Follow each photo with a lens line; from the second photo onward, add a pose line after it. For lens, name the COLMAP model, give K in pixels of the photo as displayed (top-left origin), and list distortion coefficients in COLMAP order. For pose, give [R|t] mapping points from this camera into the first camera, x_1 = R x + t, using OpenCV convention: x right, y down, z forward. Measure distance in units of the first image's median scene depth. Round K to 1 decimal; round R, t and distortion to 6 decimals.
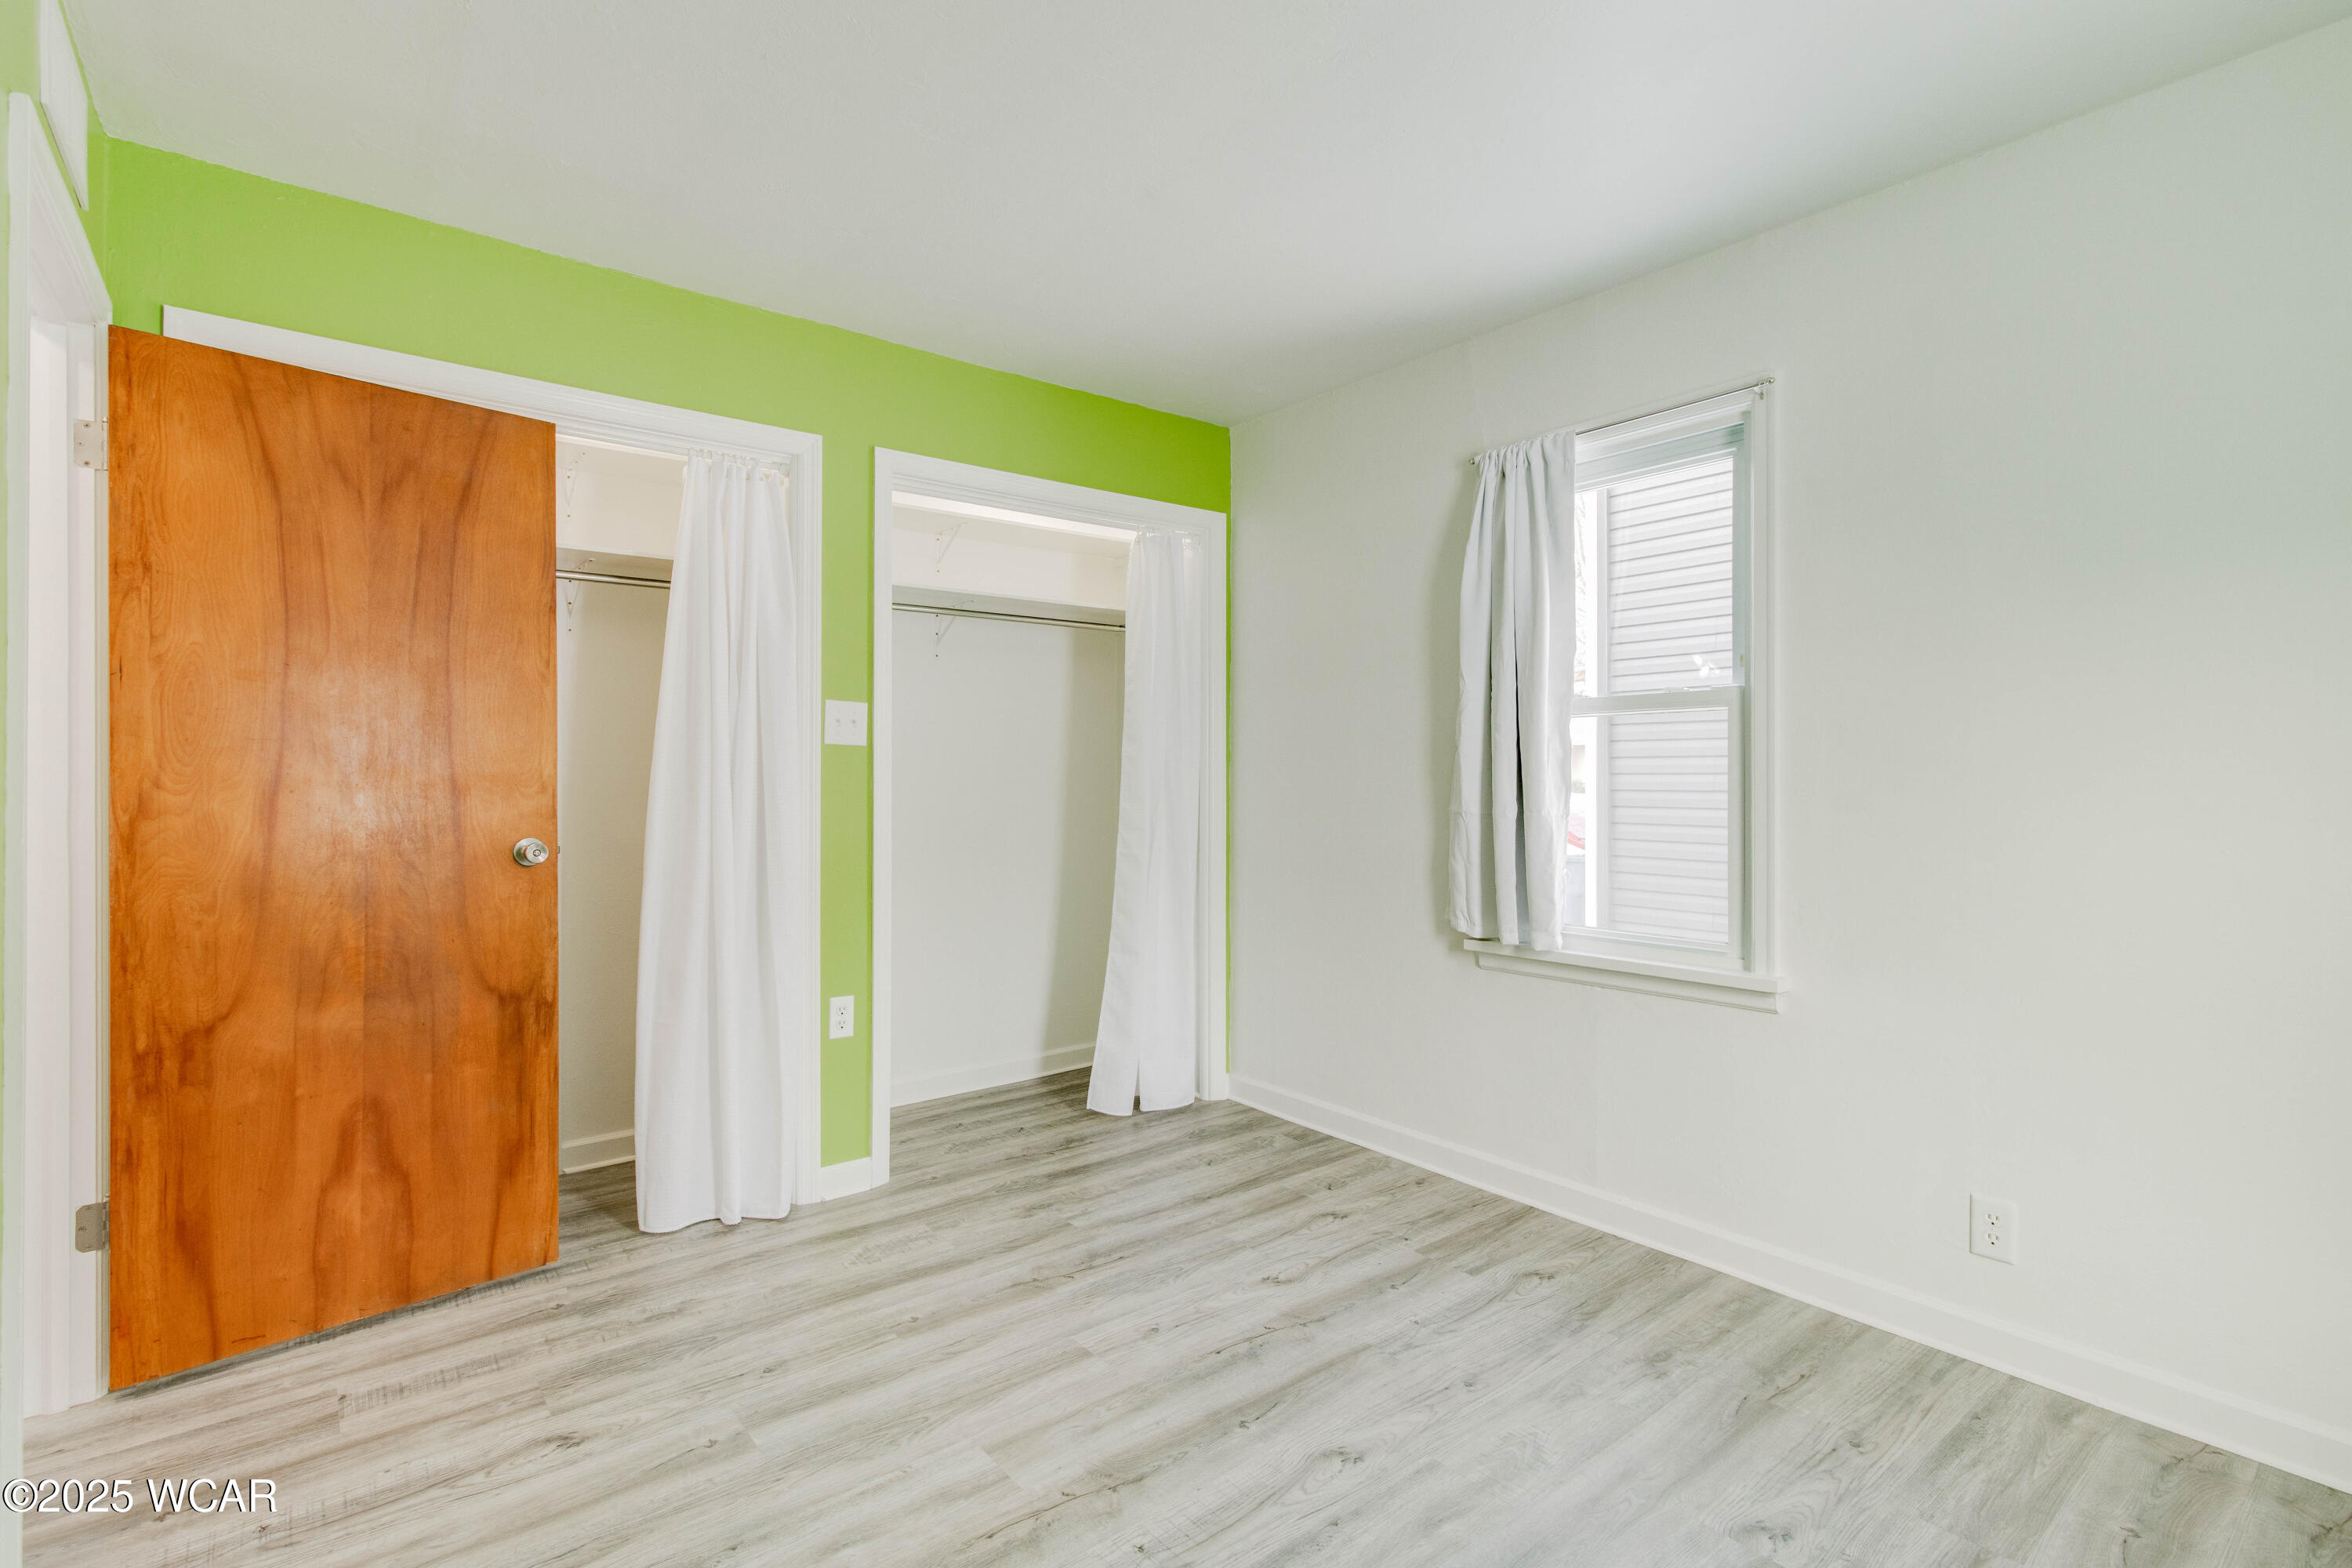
lens RADIAL K [[1086.8, 0, 1198.8], [0, 1086.8, 788.7], [0, 0, 1]] dist [-0.000940, 0.000856]
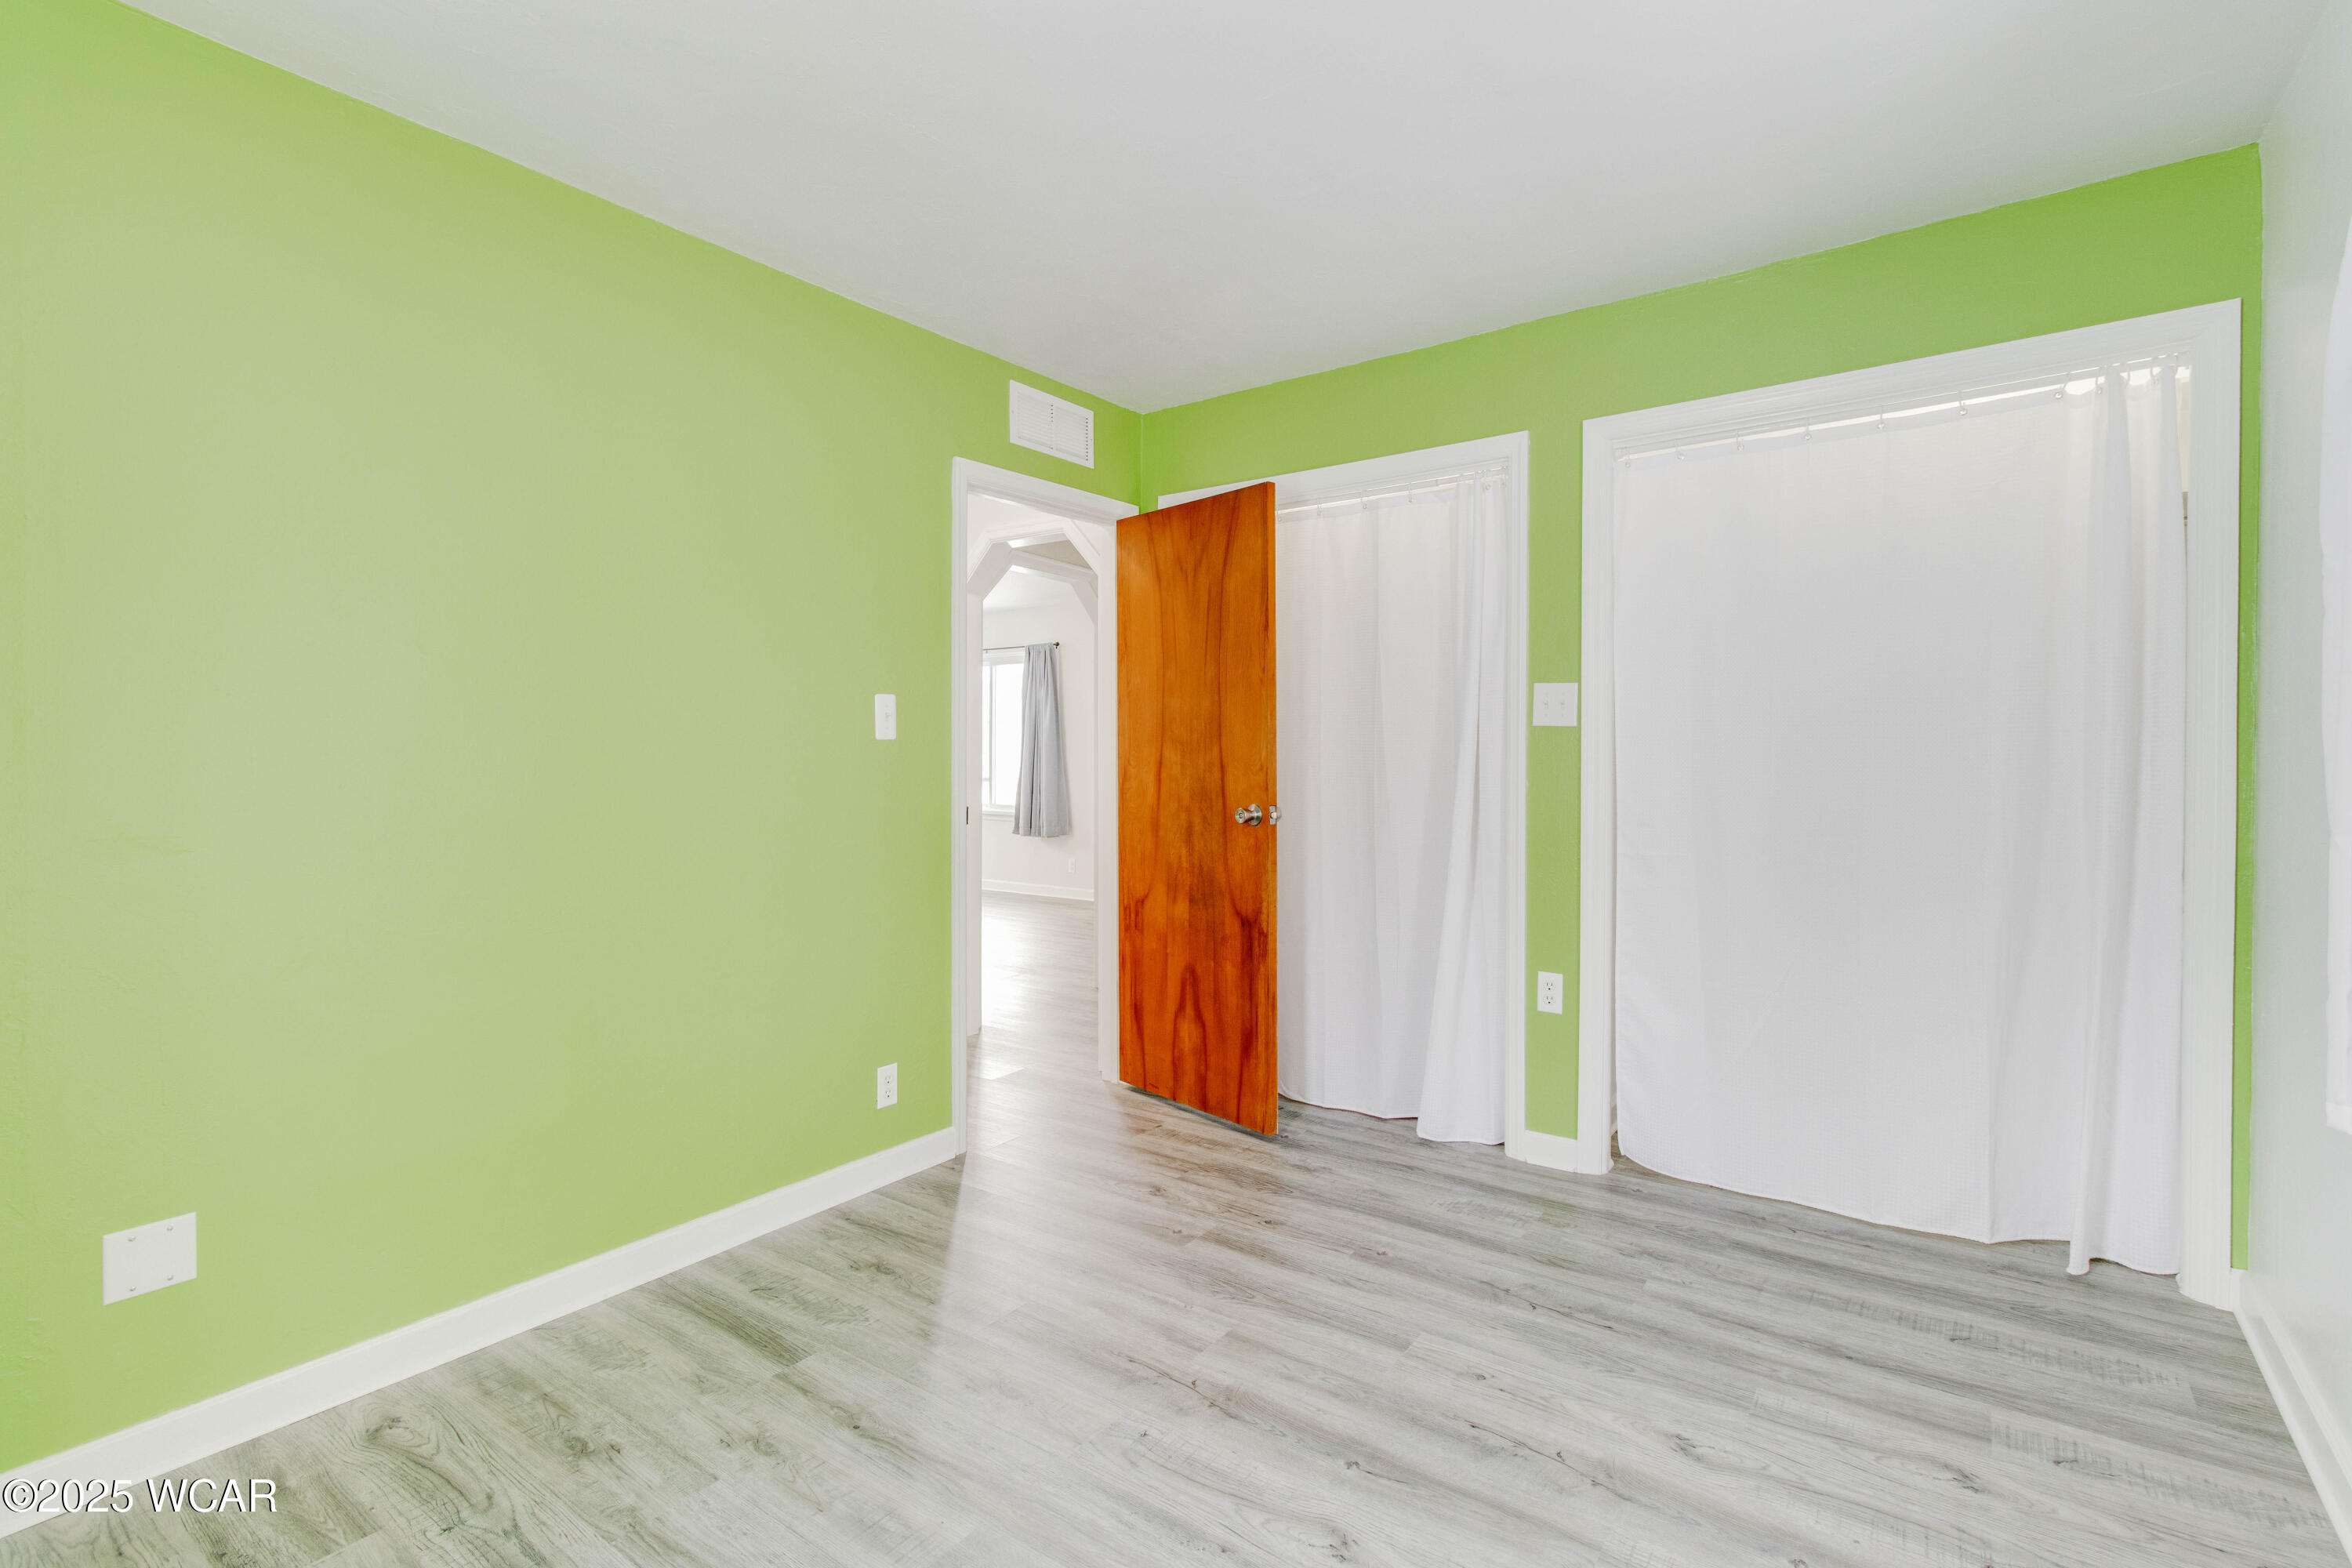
lens RADIAL K [[1086.8, 0, 1192.7], [0, 1086.8, 789.1], [0, 0, 1]] dist [-0.000940, 0.000856]
pose [[0.261621, 0.025512, -0.964834, 0.723916], [-0.009714, 0.999670, 0.023799, -0.003770], [0.965122, 0.003146, 0.261782, 0.520045]]
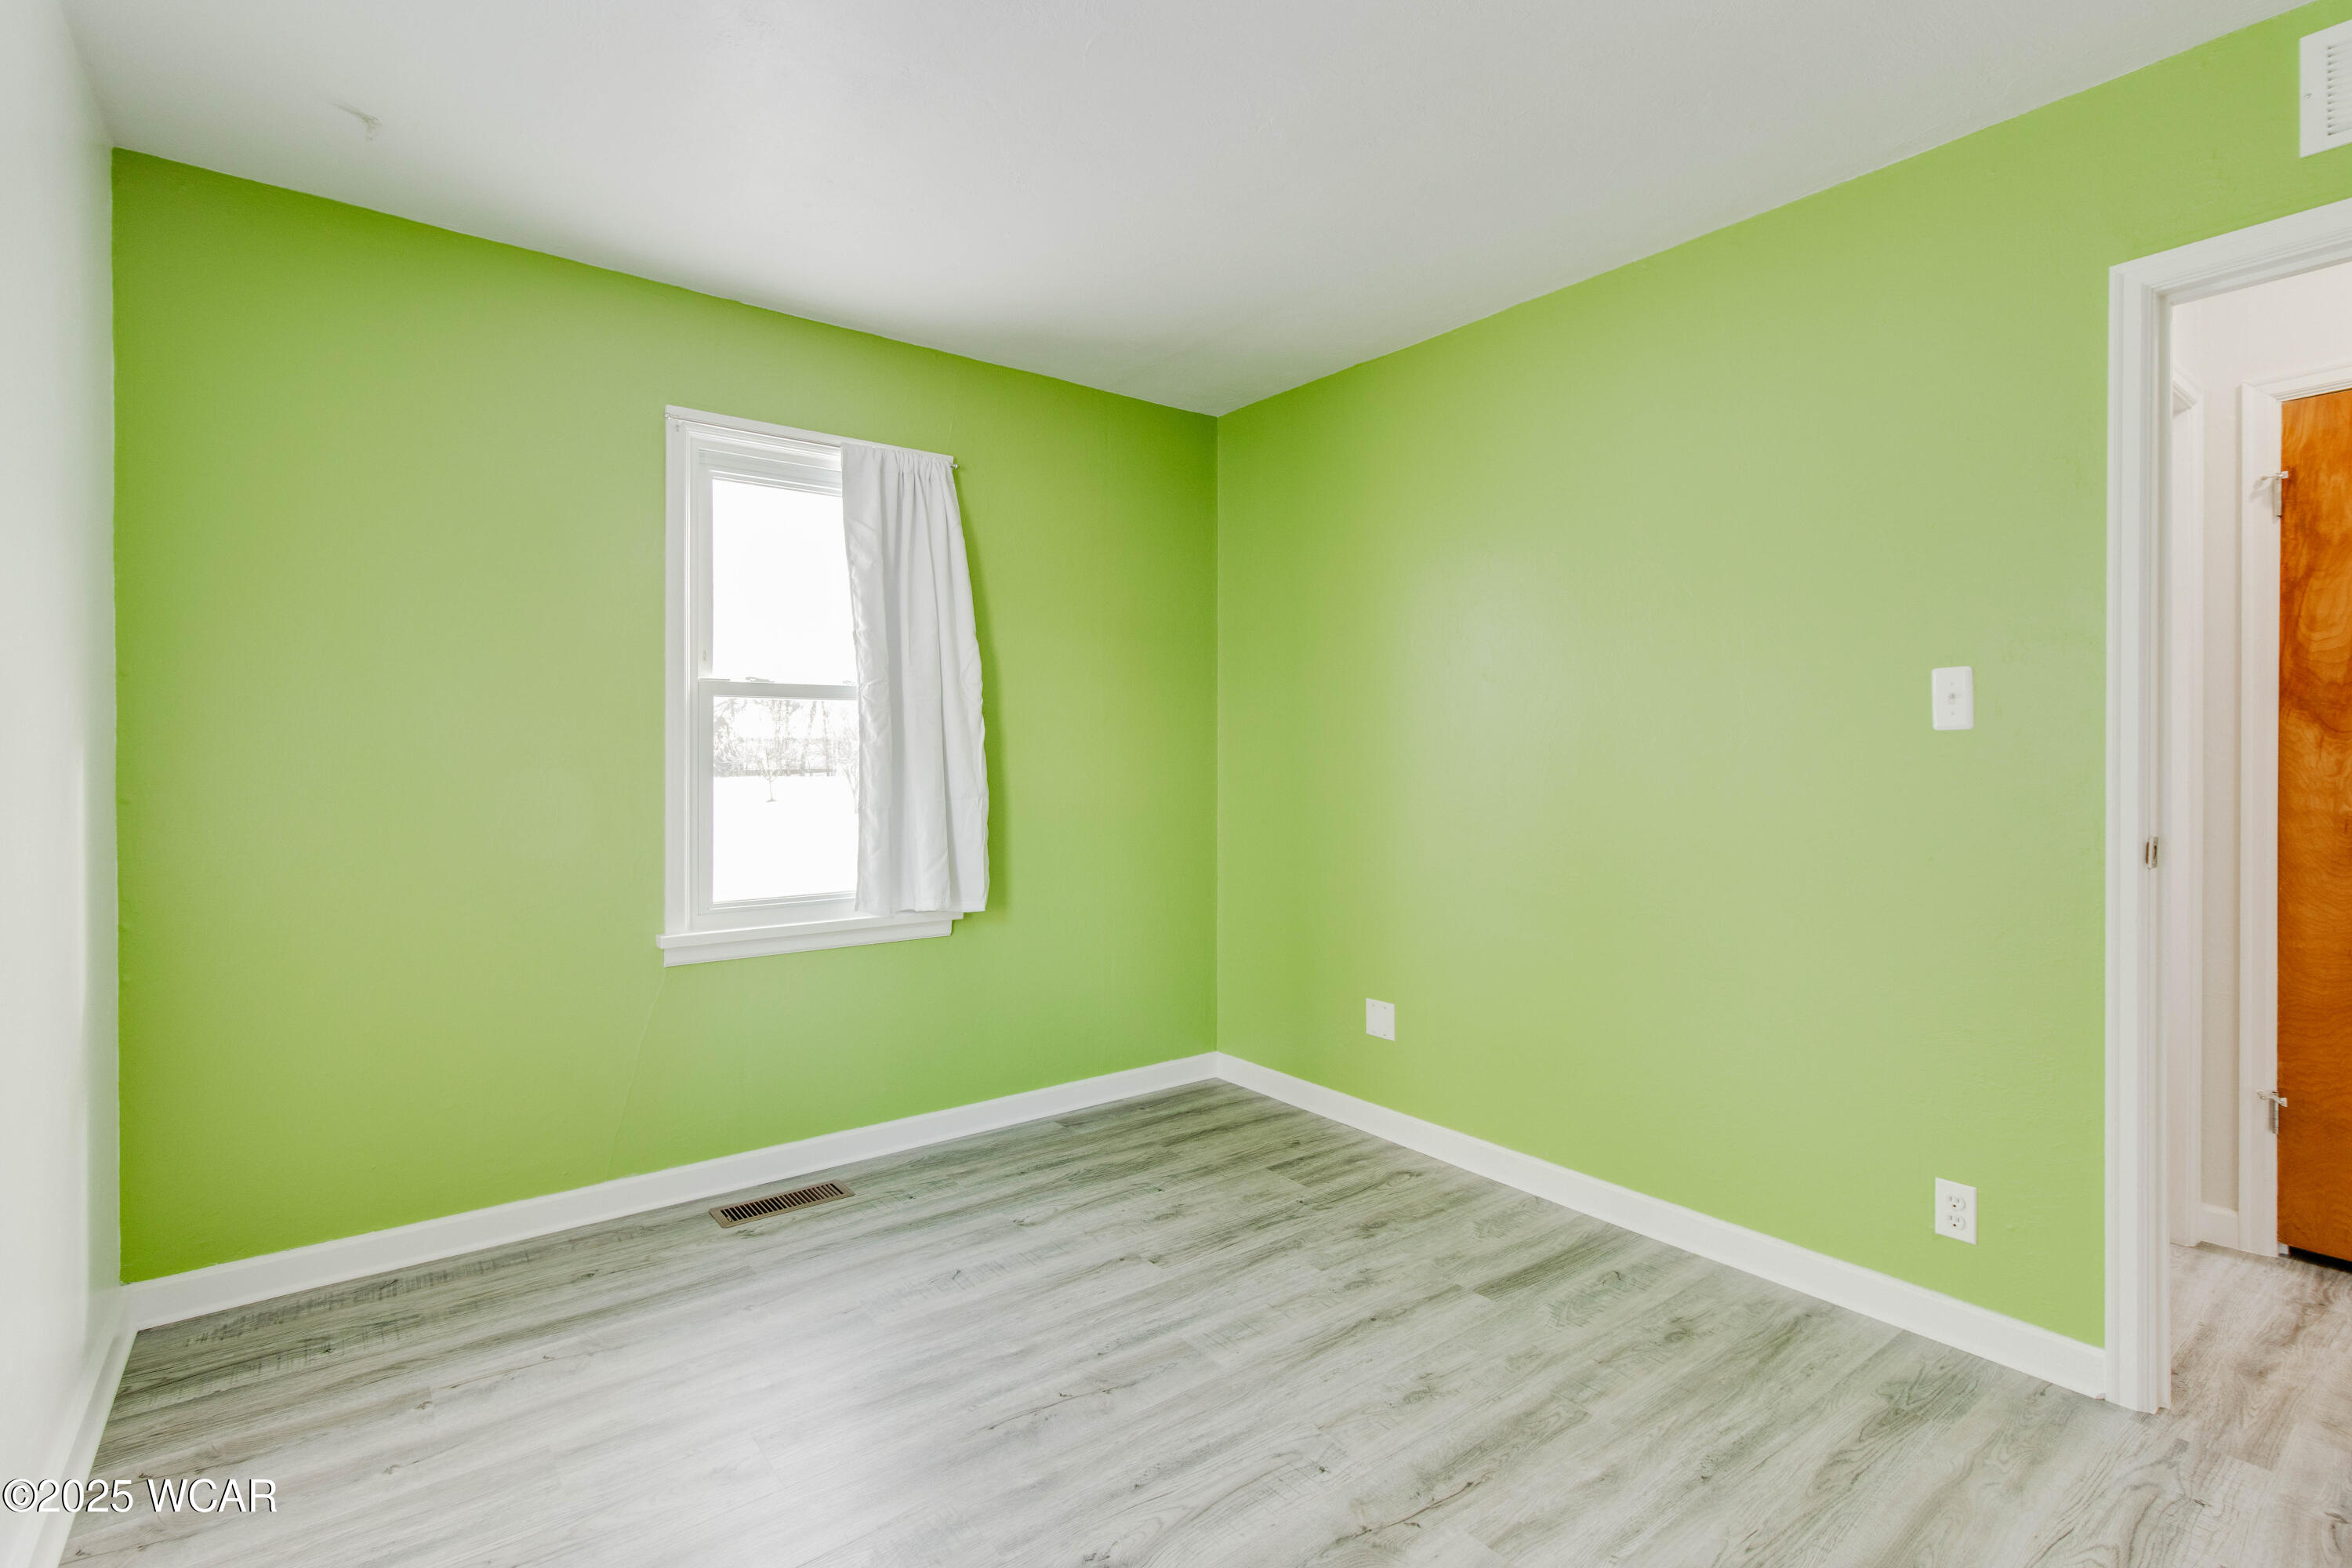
lens RADIAL K [[1086.8, 0, 1164.9], [0, 1086.8, 766.9], [0, 0, 1]] dist [-0.000940, 0.000856]
pose [[-0.999160, 0.001360, 0.040961, 0.040387], [0.002380, 0.999688, 0.024867, -0.020286], [-0.040914, 0.024944, -0.998851, 1.439091]]
